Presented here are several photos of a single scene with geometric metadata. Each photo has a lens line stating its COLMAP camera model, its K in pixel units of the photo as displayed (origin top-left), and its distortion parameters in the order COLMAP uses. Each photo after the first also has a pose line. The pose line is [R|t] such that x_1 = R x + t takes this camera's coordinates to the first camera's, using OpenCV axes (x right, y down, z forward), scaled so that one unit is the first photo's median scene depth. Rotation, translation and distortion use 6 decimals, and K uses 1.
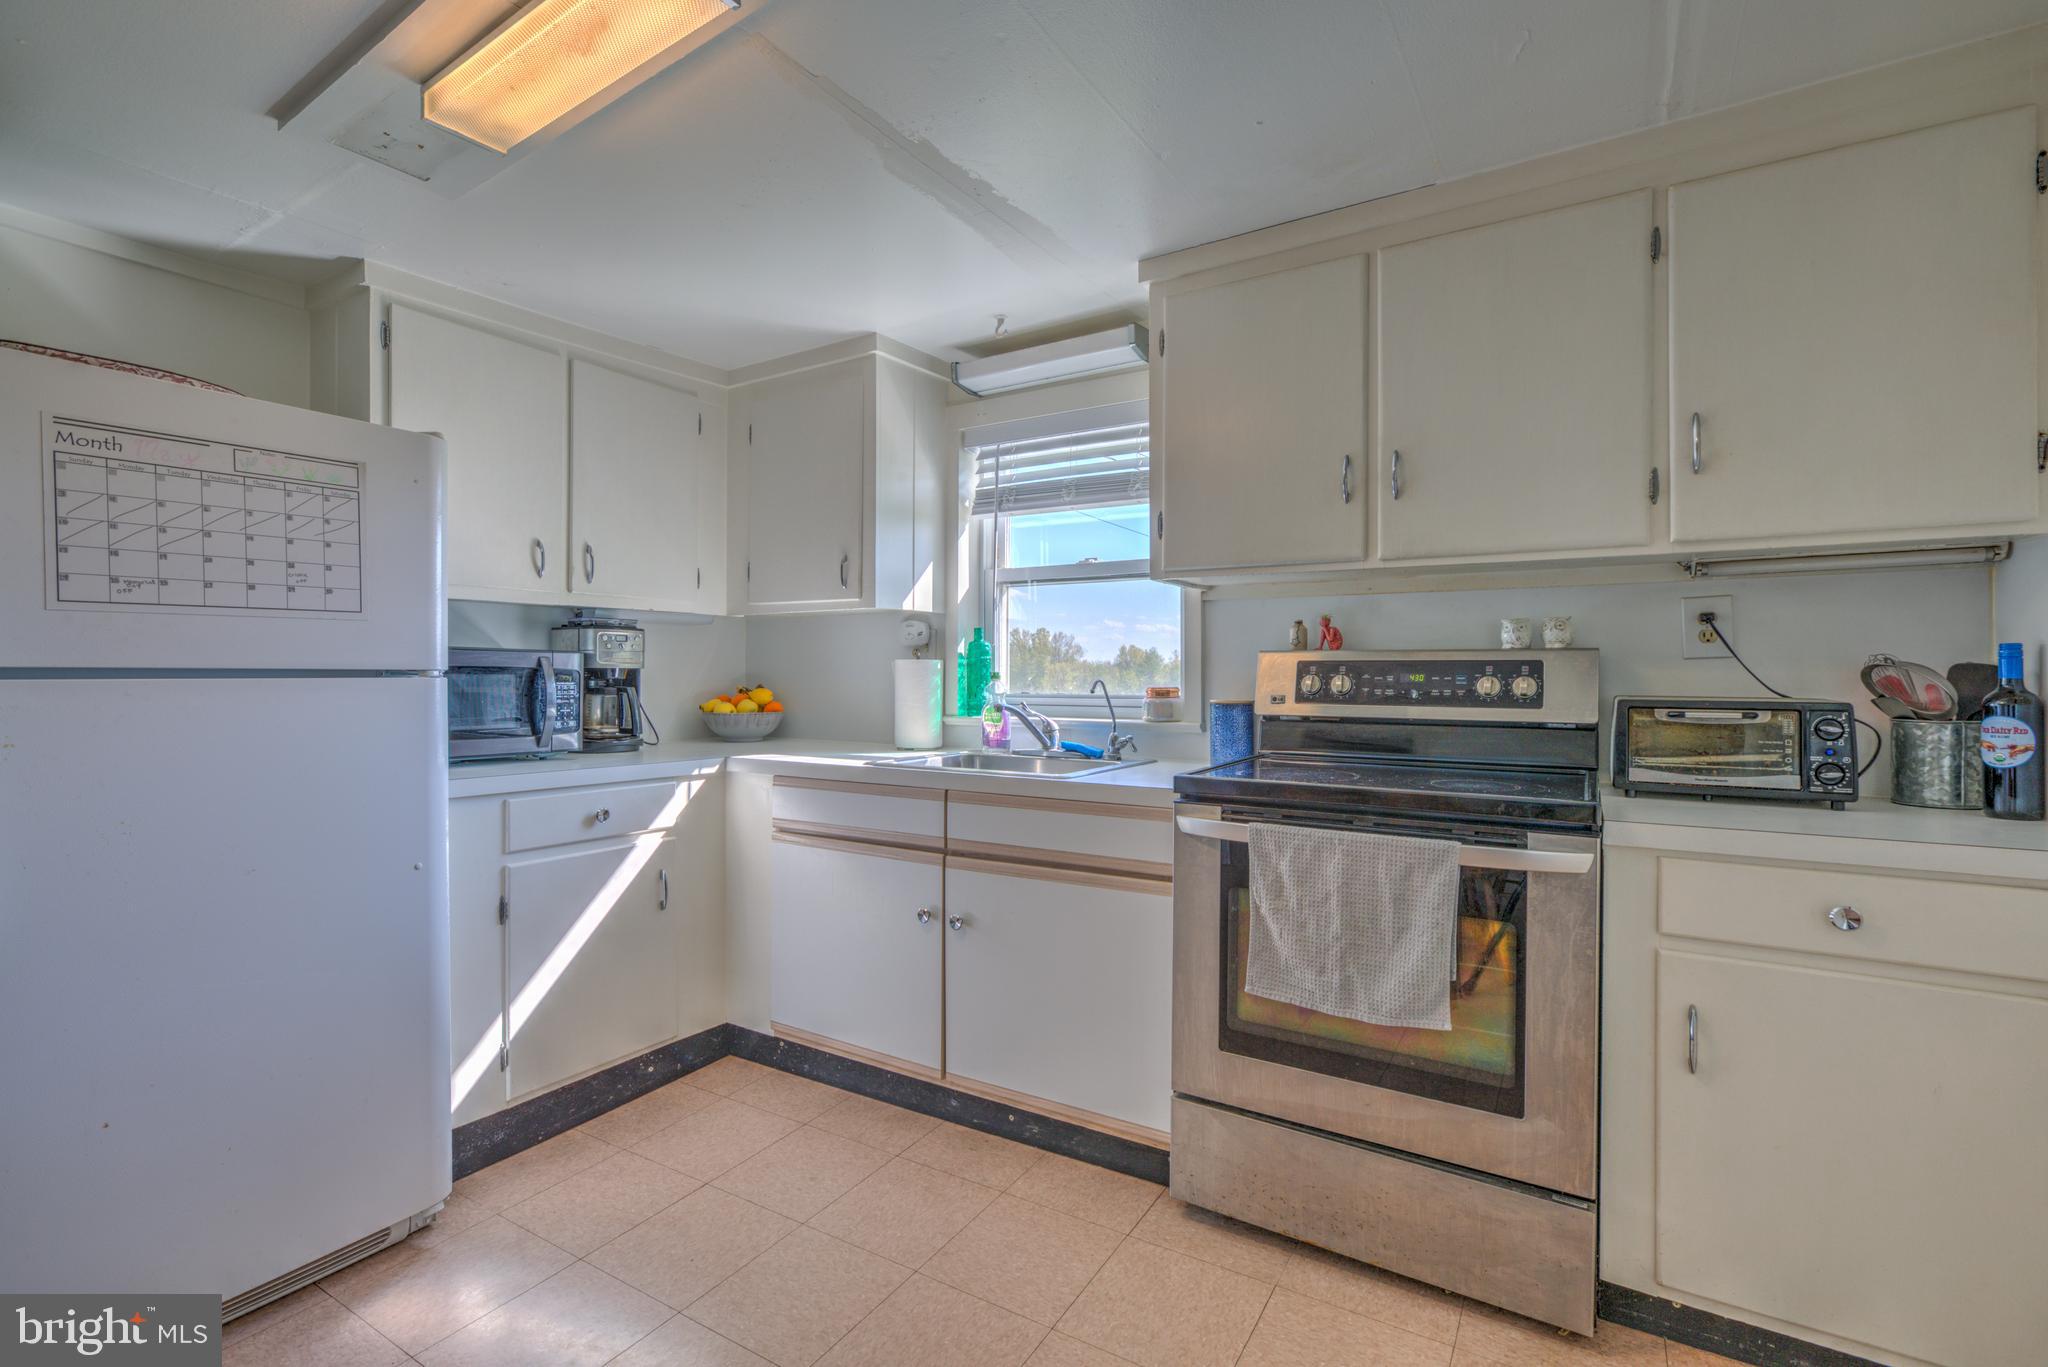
lens RADIAL K [[918.0, 0, 1036.7], [0, 918.0, 678.8], [0, 0, 1]] dist [-0.011792, 0.008469]
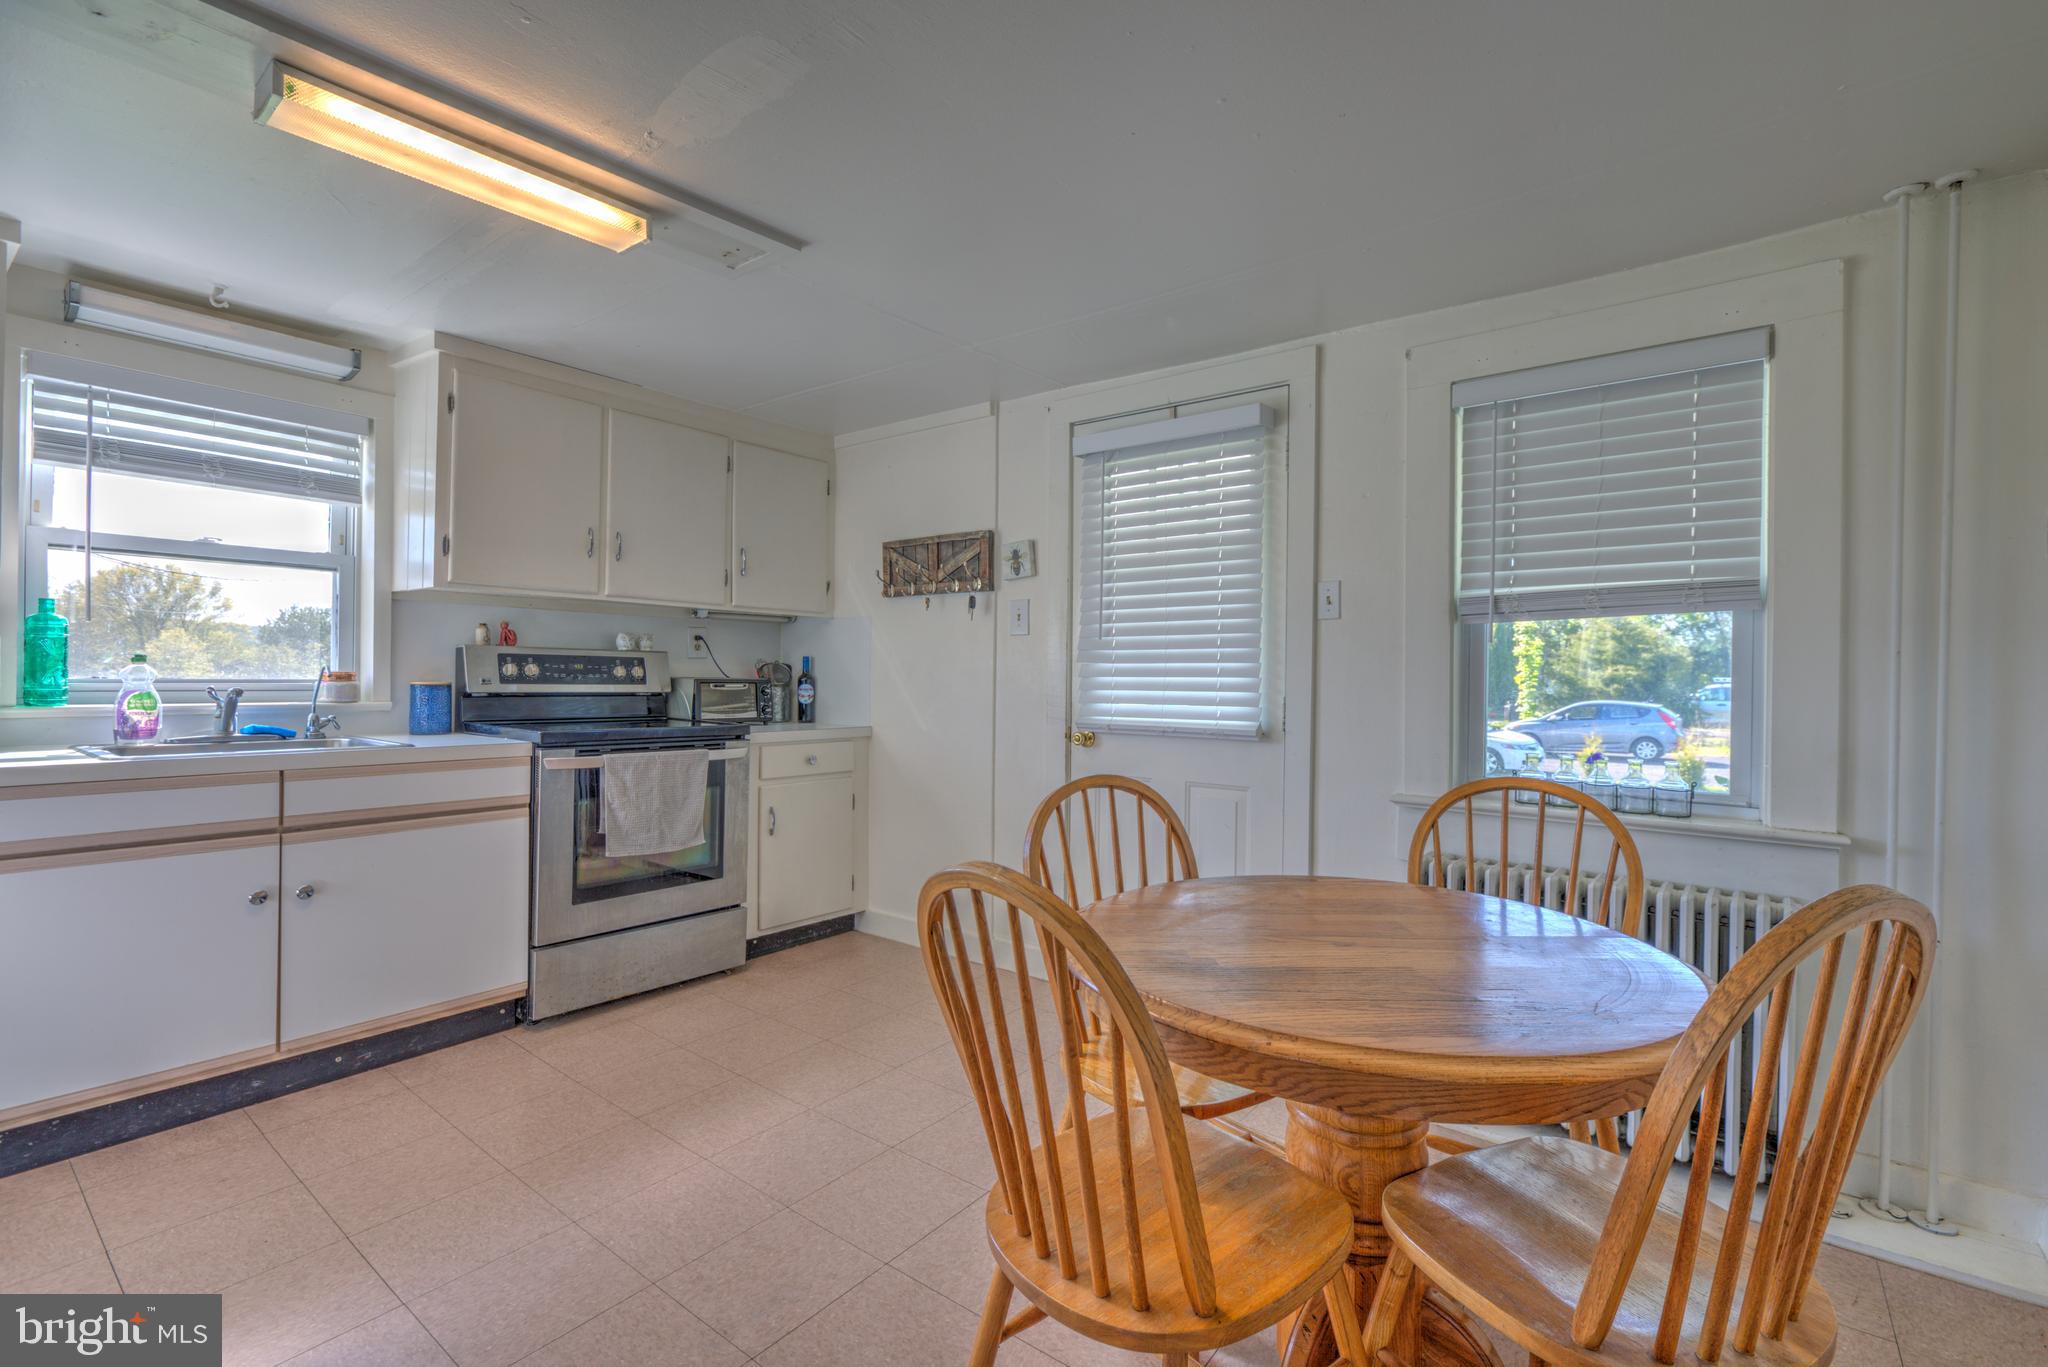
lens RADIAL K [[918.0, 0, 1036.7], [0, 918.0, 678.8], [0, 0, 1]] dist [-0.011792, 0.008469]
pose [[0.100318, -0.005190, 0.994942, -0.797254], [-0.012488, 0.999901, 0.006475, 0.000180], [-0.994877, -0.013075, 0.100244, 0.040151]]
